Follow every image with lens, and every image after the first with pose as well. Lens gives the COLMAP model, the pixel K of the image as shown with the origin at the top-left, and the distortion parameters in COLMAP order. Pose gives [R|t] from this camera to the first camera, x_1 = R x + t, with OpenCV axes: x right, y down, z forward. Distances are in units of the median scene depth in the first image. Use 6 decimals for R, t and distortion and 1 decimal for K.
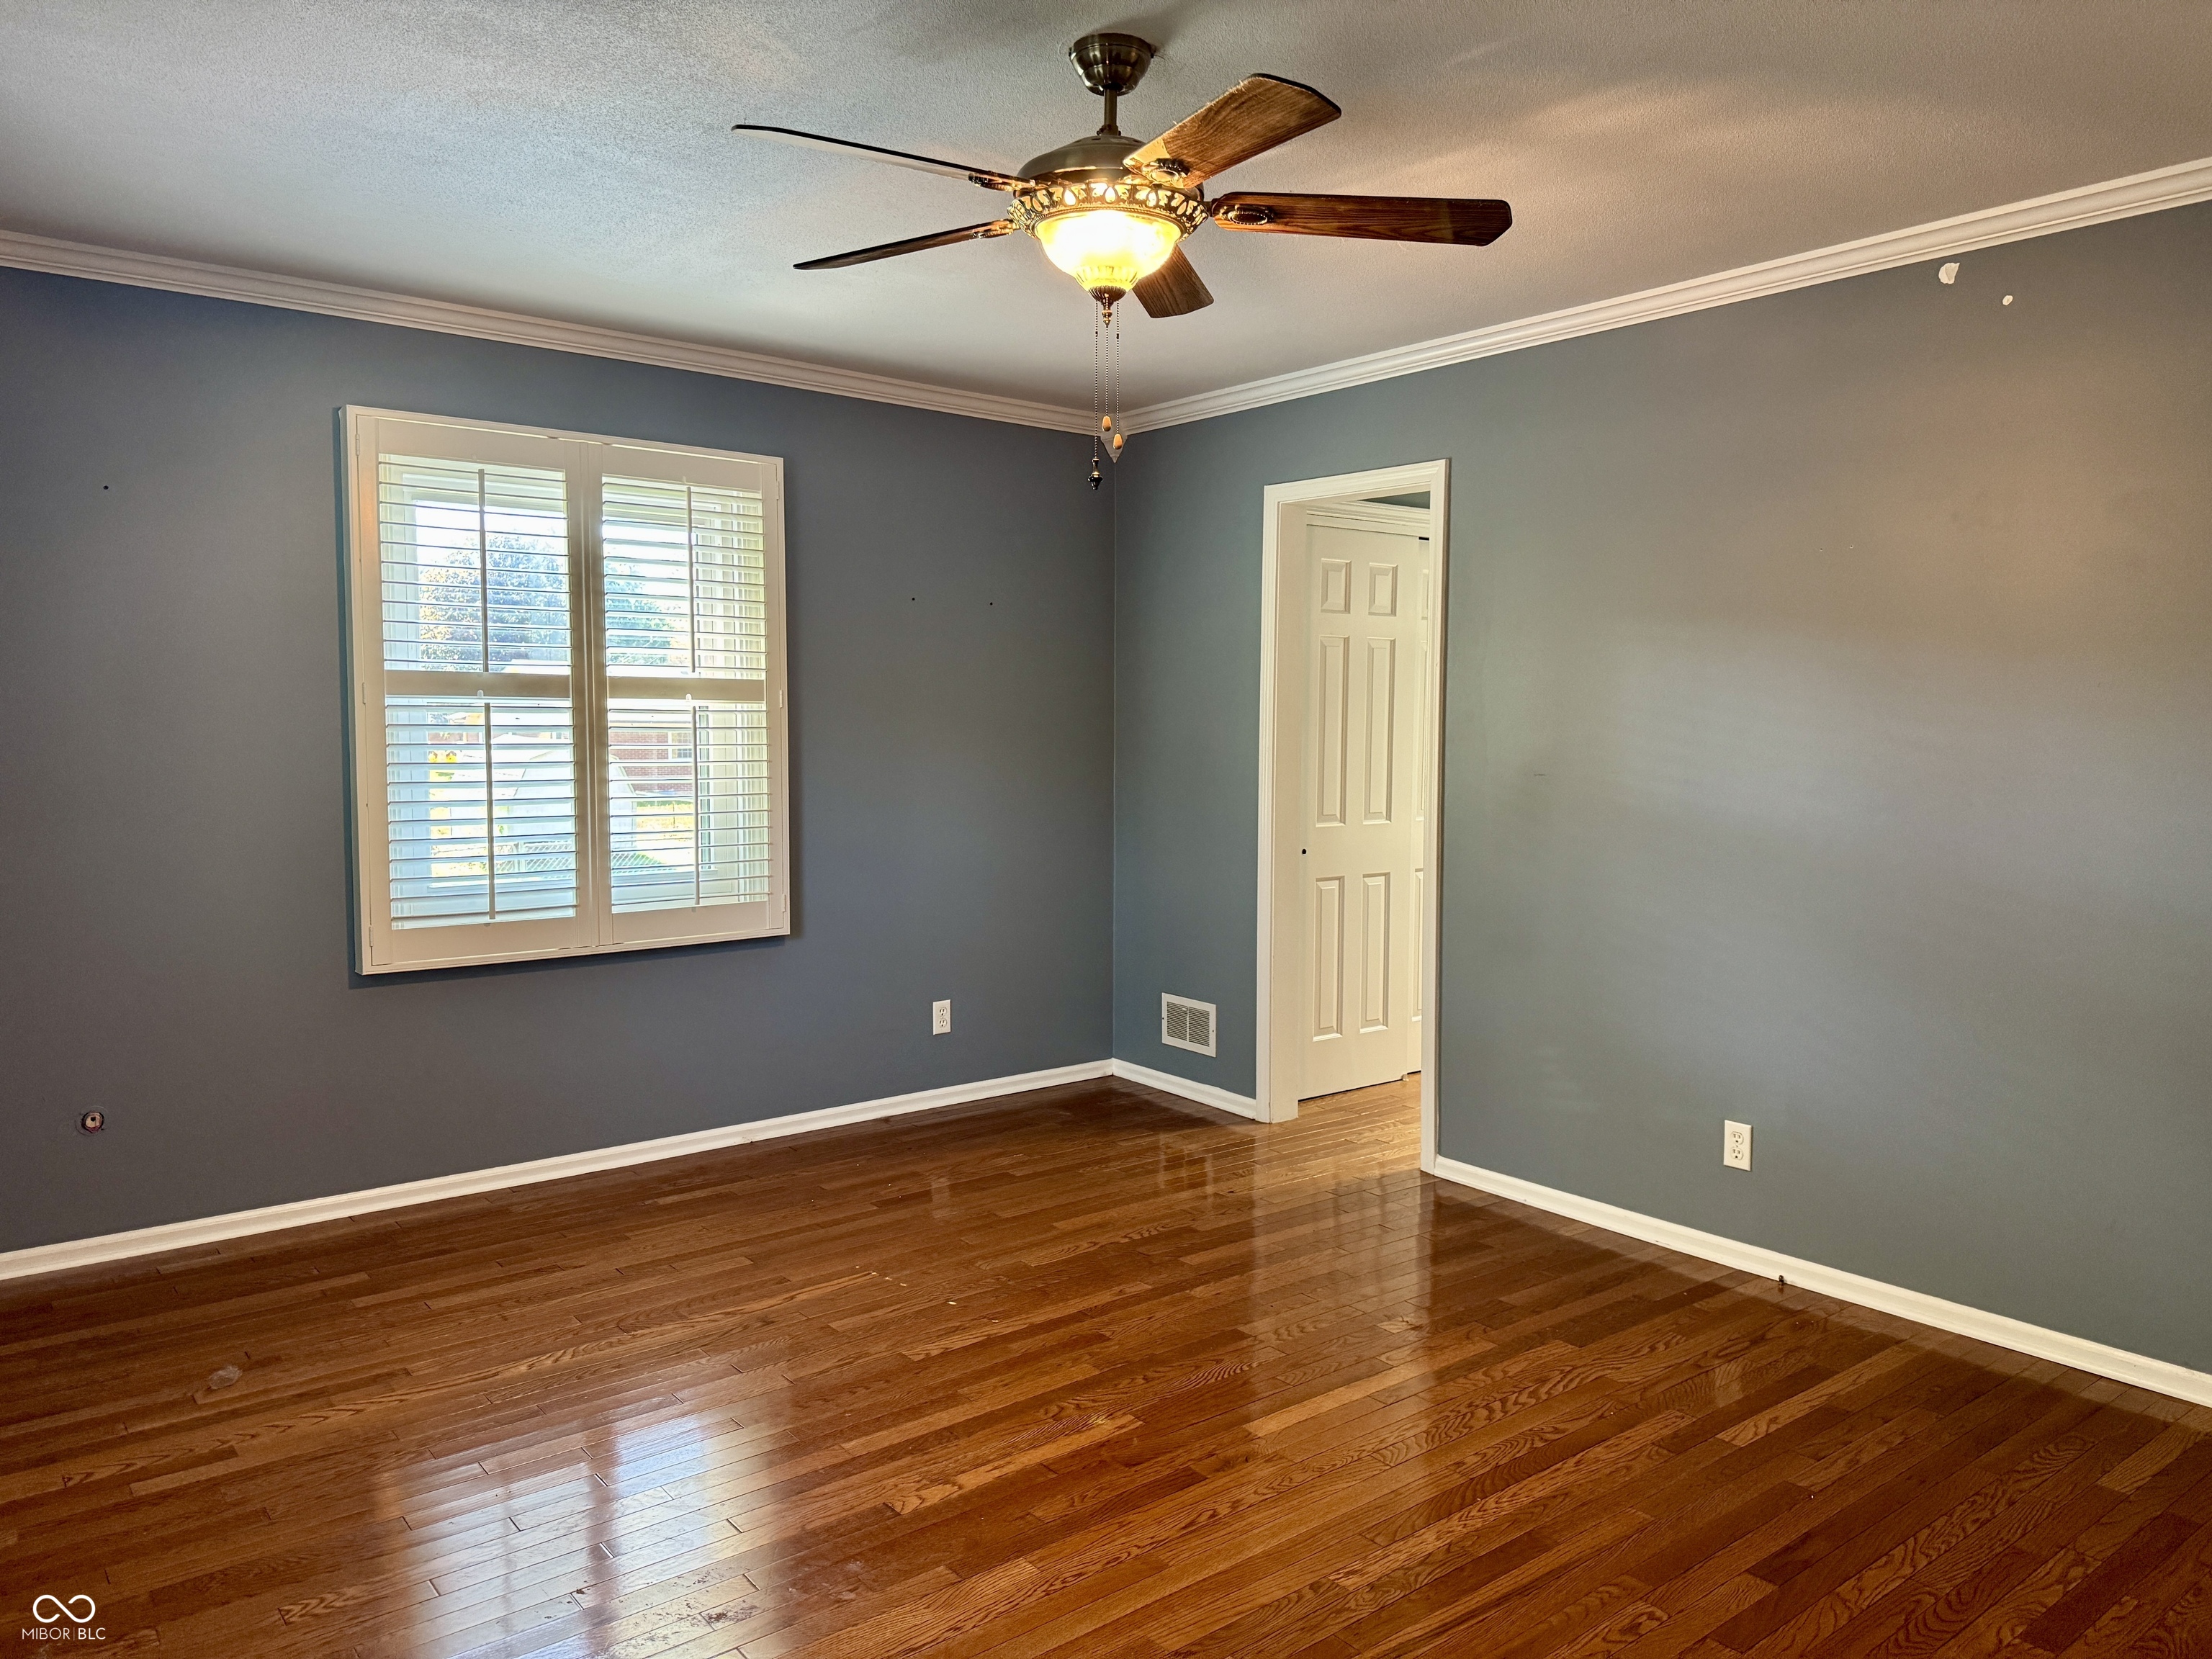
lens RADIAL K [[1565.9, 0, 1117.6], [0, 1565.9, 809.6], [0, 0, 1]] dist [0.047296, -0.052101]
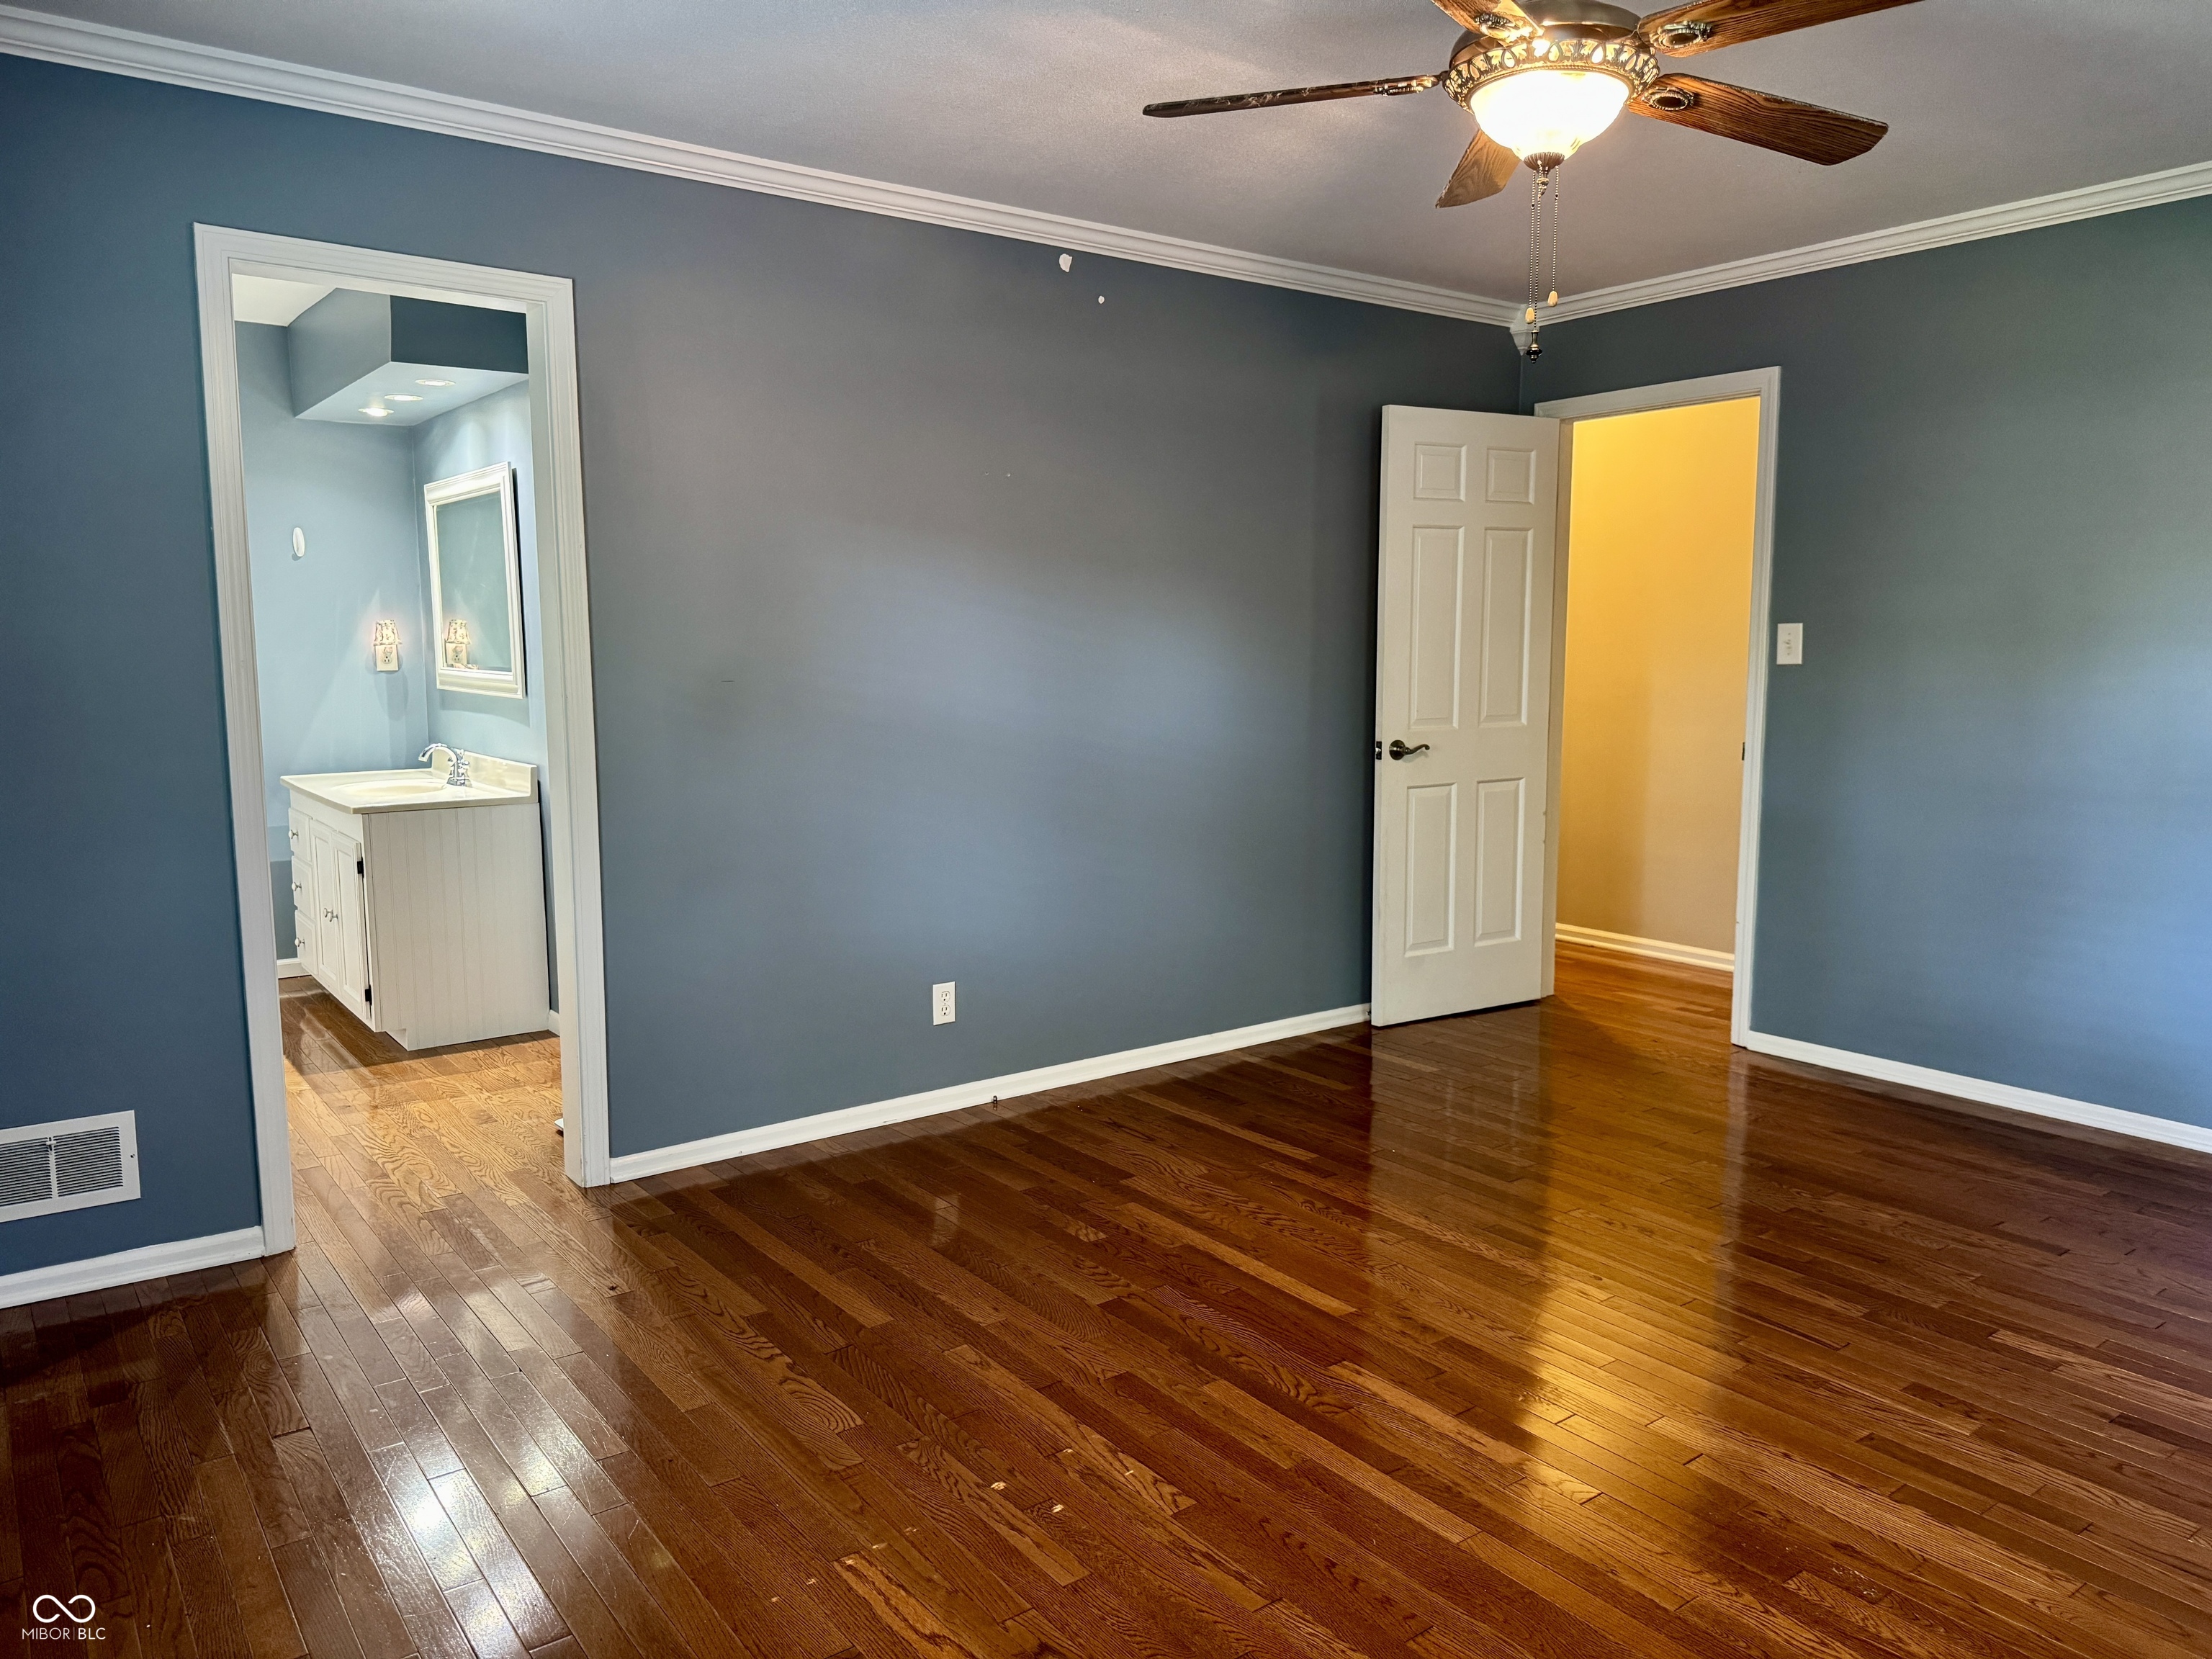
lens RADIAL K [[1565.9, 0, 1073.6], [0, 1565.9, 825.5], [0, 0, 1]] dist [0.047296, -0.052101]
pose [[0.044906, -0.132676, 0.990142, -0.799439], [0.063243, 0.989531, 0.129726, -0.058600], [-0.996987, 0.056794, 0.052826, 0.982438]]
